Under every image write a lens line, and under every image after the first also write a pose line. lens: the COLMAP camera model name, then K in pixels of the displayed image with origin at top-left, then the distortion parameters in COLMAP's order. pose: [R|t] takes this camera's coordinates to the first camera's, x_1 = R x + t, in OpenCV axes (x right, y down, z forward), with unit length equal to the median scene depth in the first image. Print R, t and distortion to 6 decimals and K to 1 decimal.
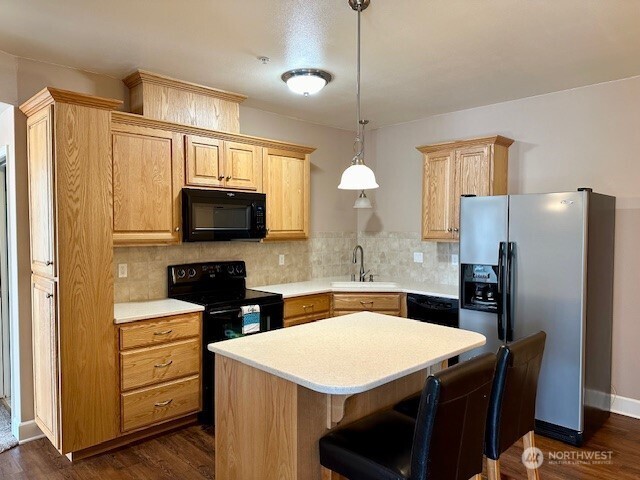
lens RADIAL K [[457.6, 0, 322.2], [0, 457.6, 239.0], [0, 0, 1]] dist [0.045434, -0.032463]
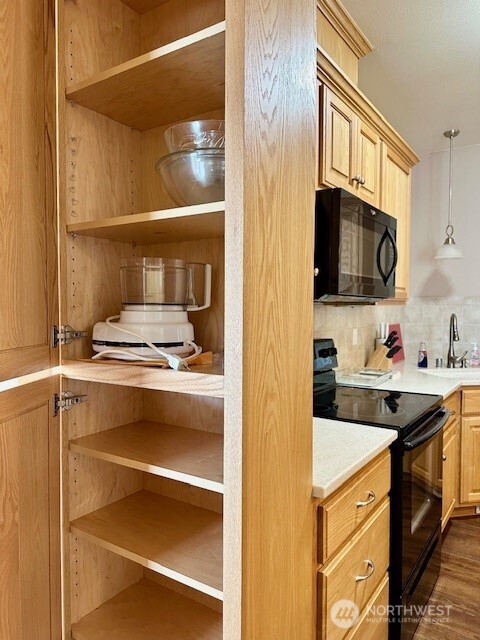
lens RADIAL K [[457.6, 0, 238.0], [0, 457.6, 322.4], [0, 0, 1]] dist [0.045434, -0.032463]
pose [[0.982515, -0.007047, 0.186048, -0.479196], [0.006988, 0.999975, 0.000972, 0.030789], [-0.186050, 0.000345, 0.982540, 0.524449]]
